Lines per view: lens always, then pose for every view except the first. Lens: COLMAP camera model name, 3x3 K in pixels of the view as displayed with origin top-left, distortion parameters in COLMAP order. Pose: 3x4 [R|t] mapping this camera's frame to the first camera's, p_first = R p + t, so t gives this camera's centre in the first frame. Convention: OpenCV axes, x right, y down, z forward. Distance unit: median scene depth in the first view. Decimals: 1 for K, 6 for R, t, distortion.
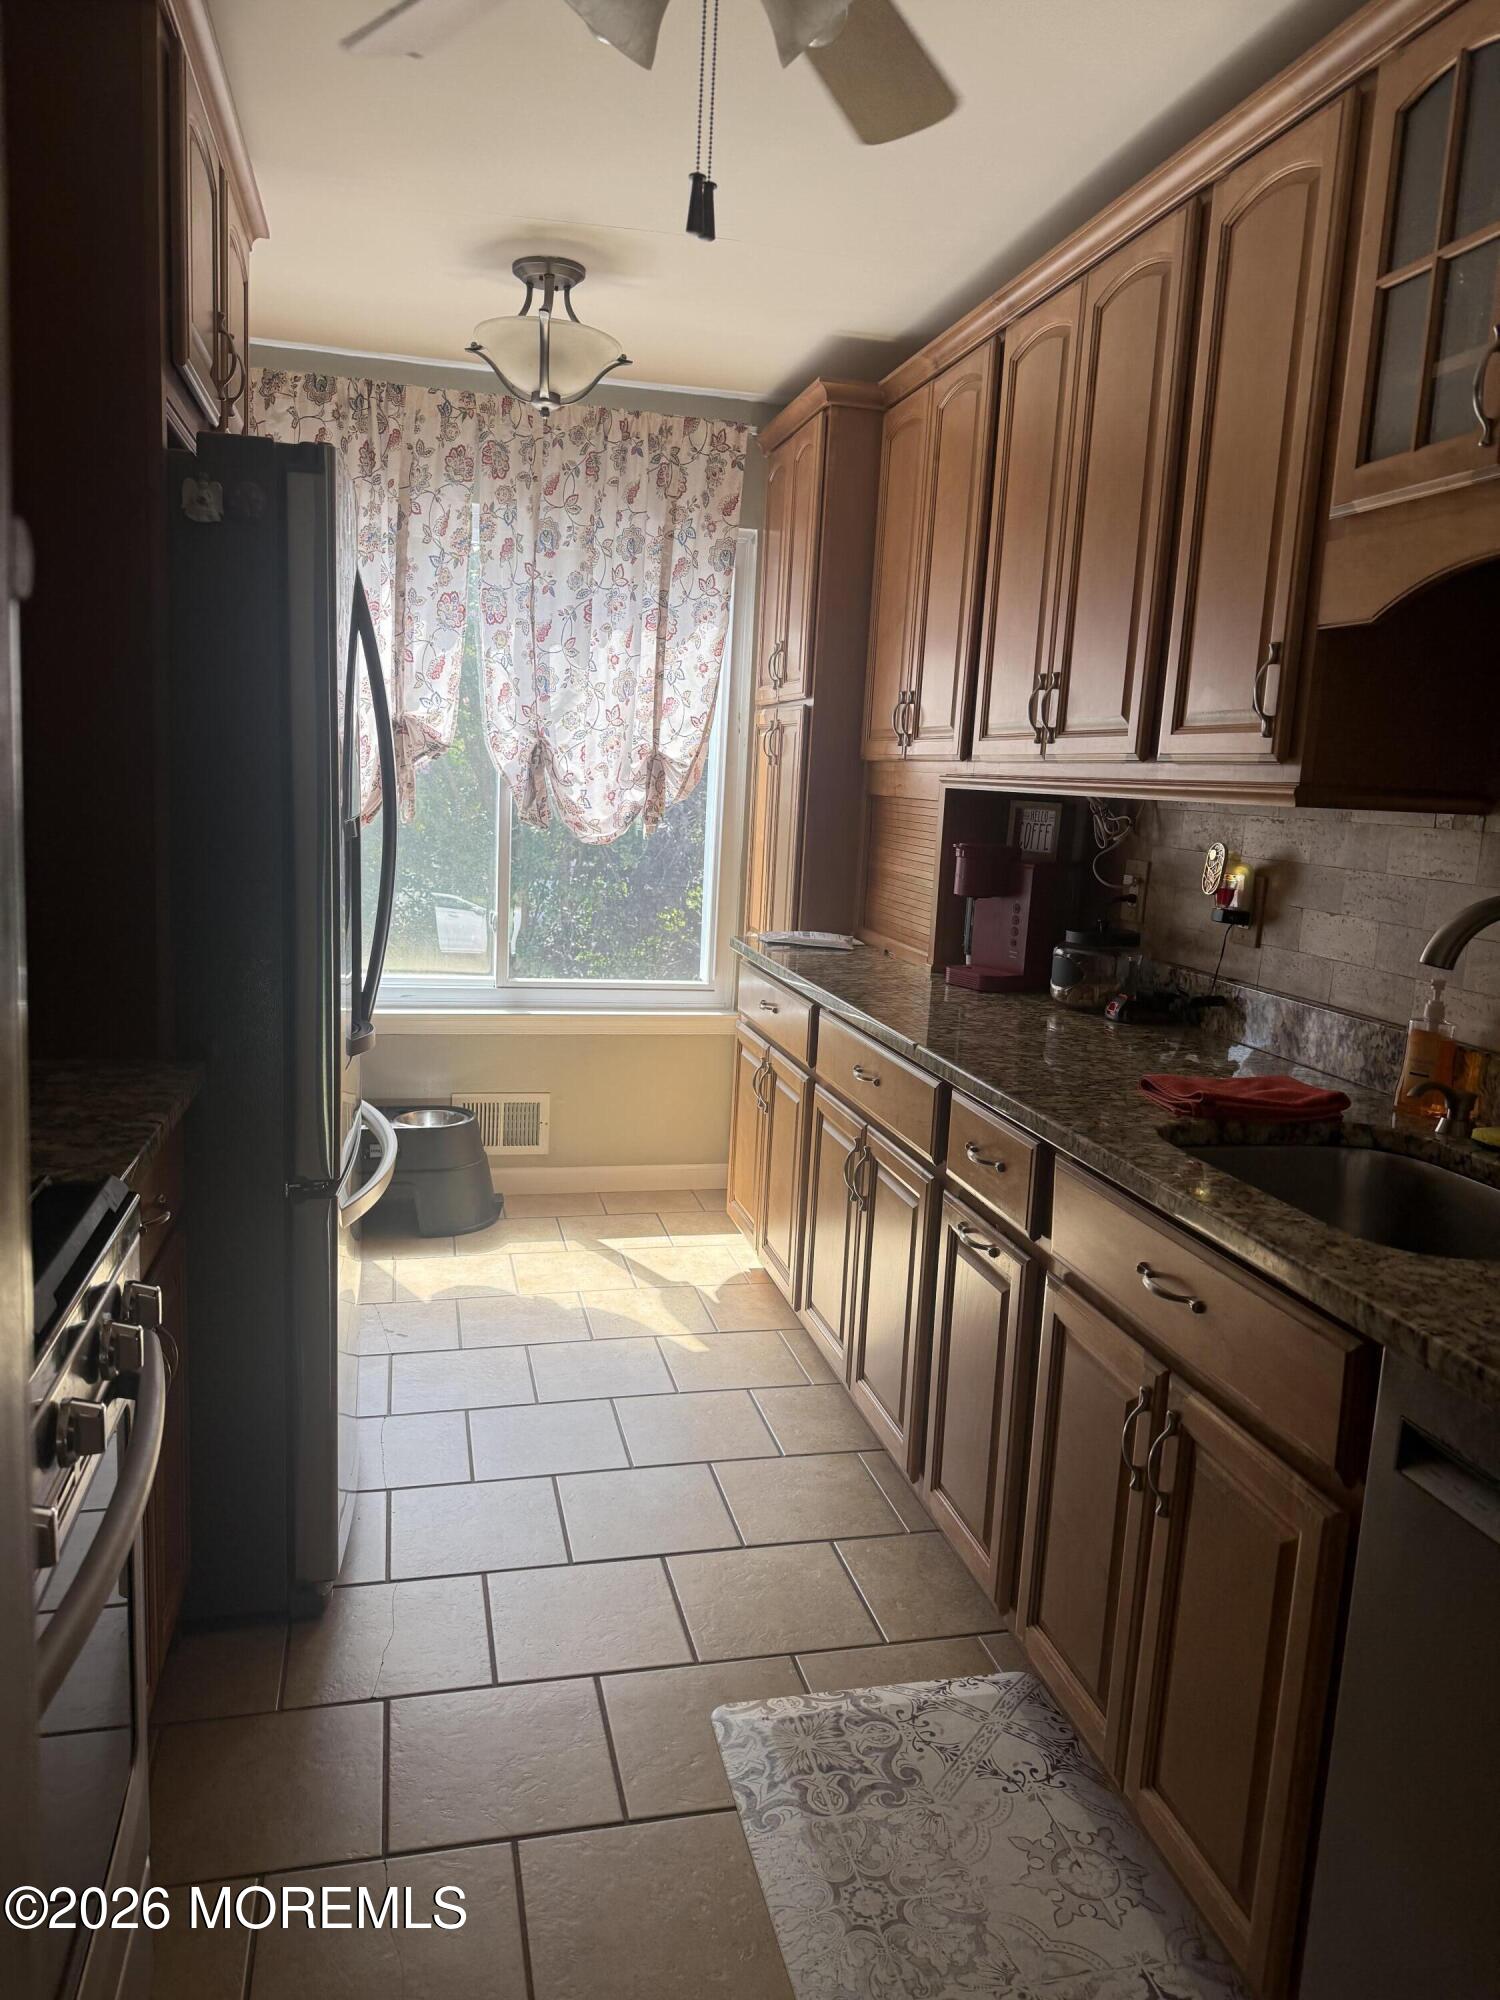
lens RADIAL K [[1375.4, 0, 751.3], [0, 1375.4, 1014.4], [0, 0, 1]] dist [0.148363, -0.292229]
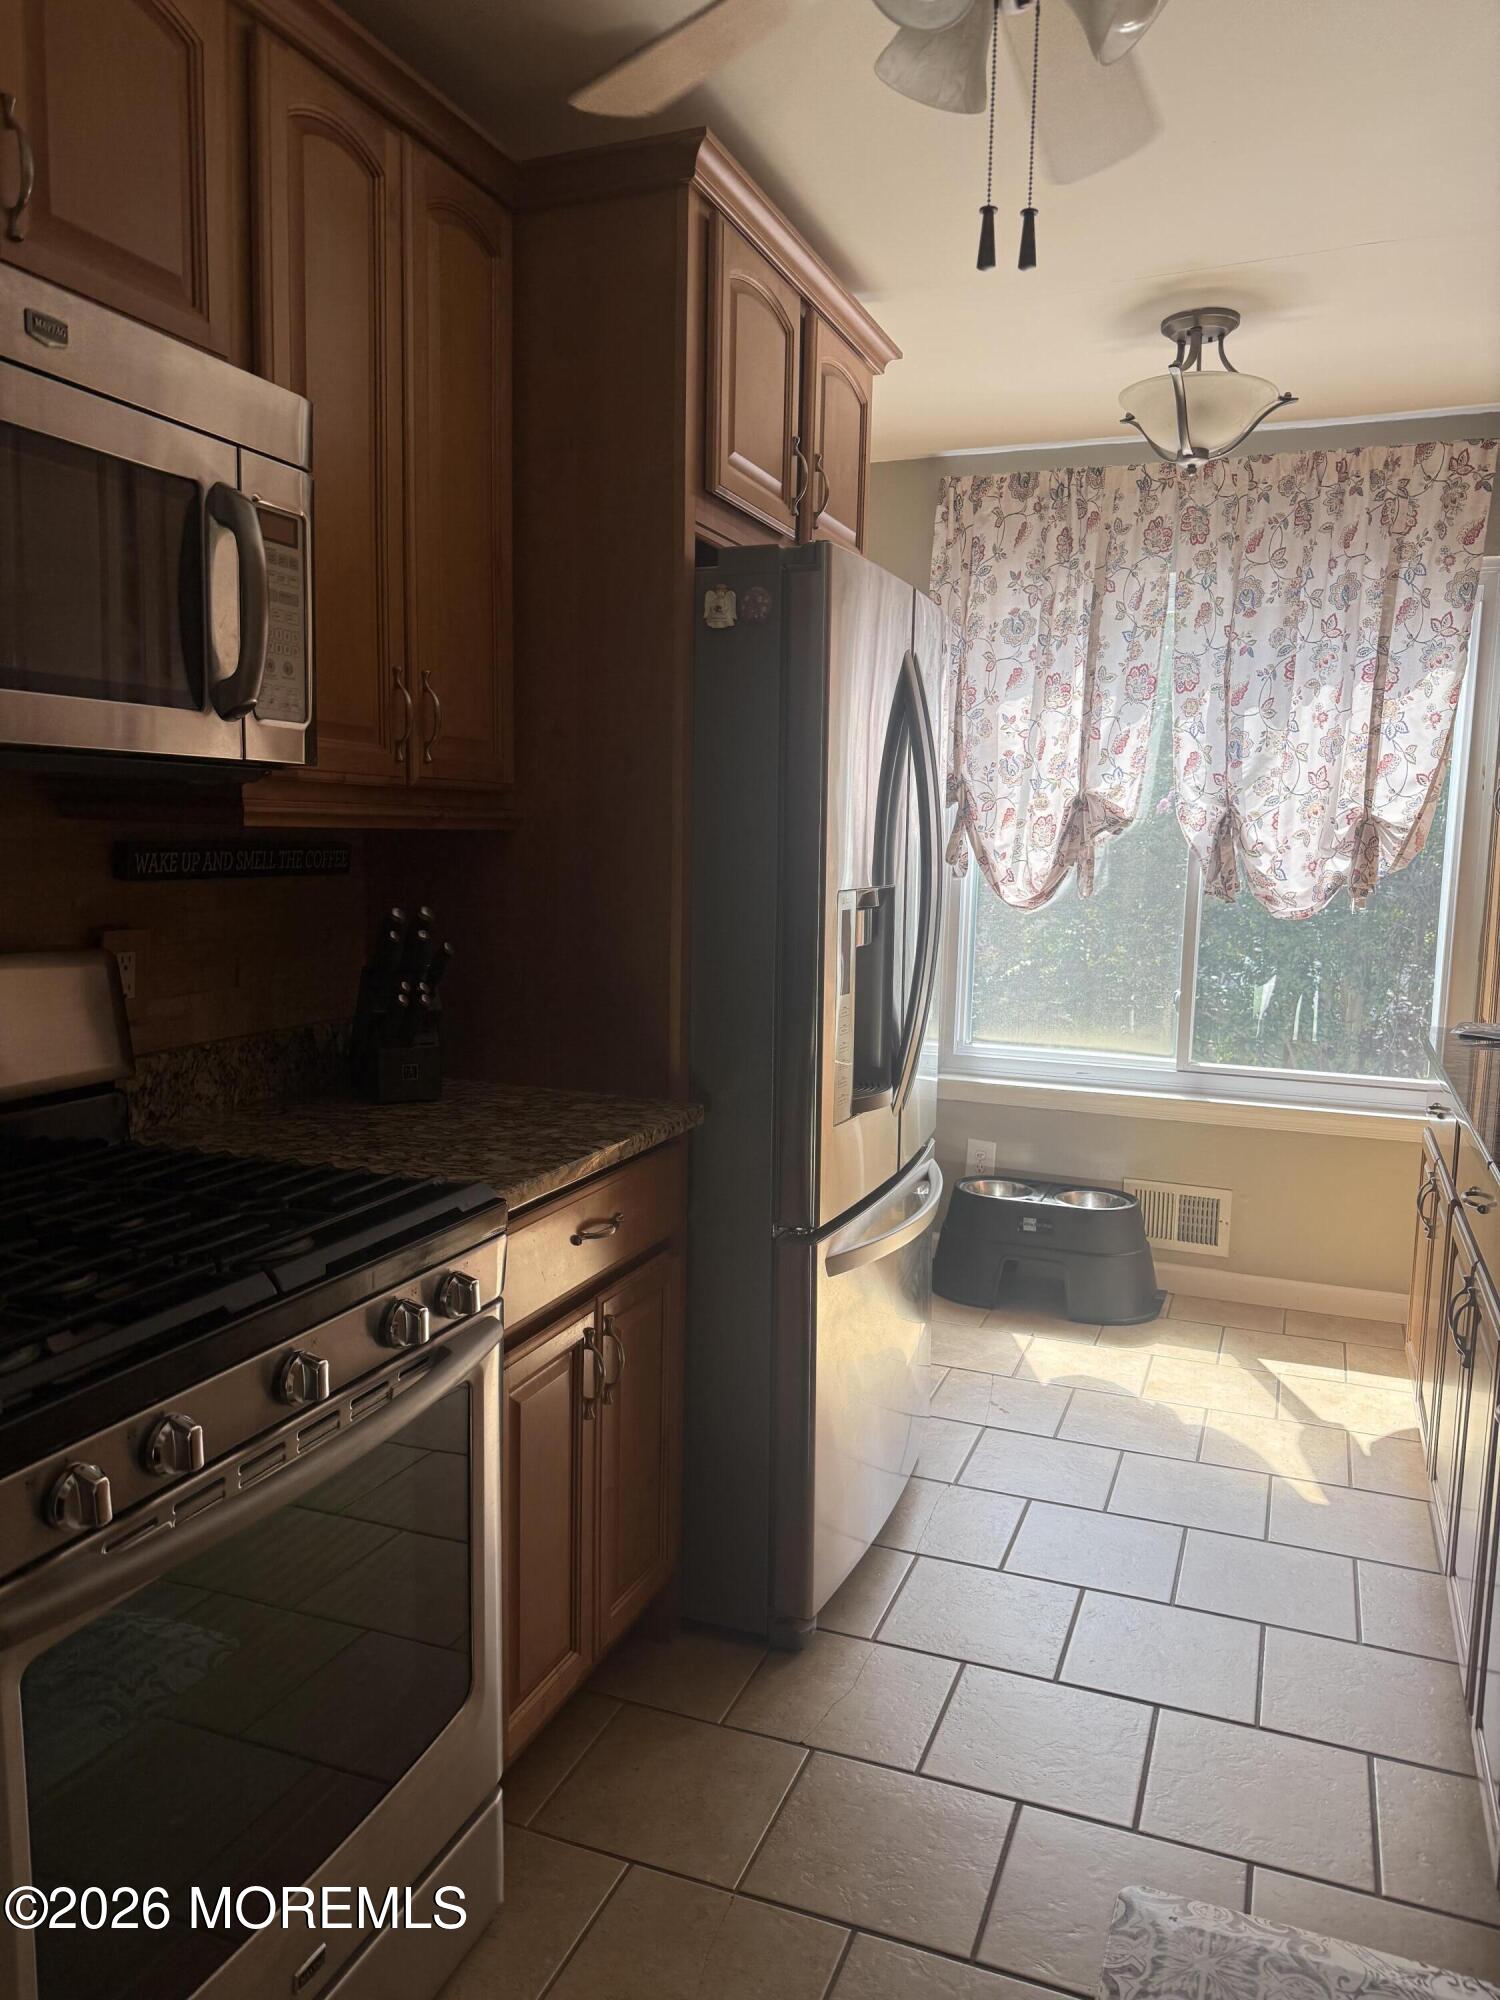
lens RADIAL K [[1397.2, 0, 736.1], [0, 1397.2, 1005.9], [0, 0, 1]] dist [0.075903, -0.087512]
pose [[0.822602, 0.041349, -0.567113, 0.122481], [-0.079554, 0.995912, -0.042780, 0.001901], [0.563026, 0.080307, 0.822528, 0.042022]]
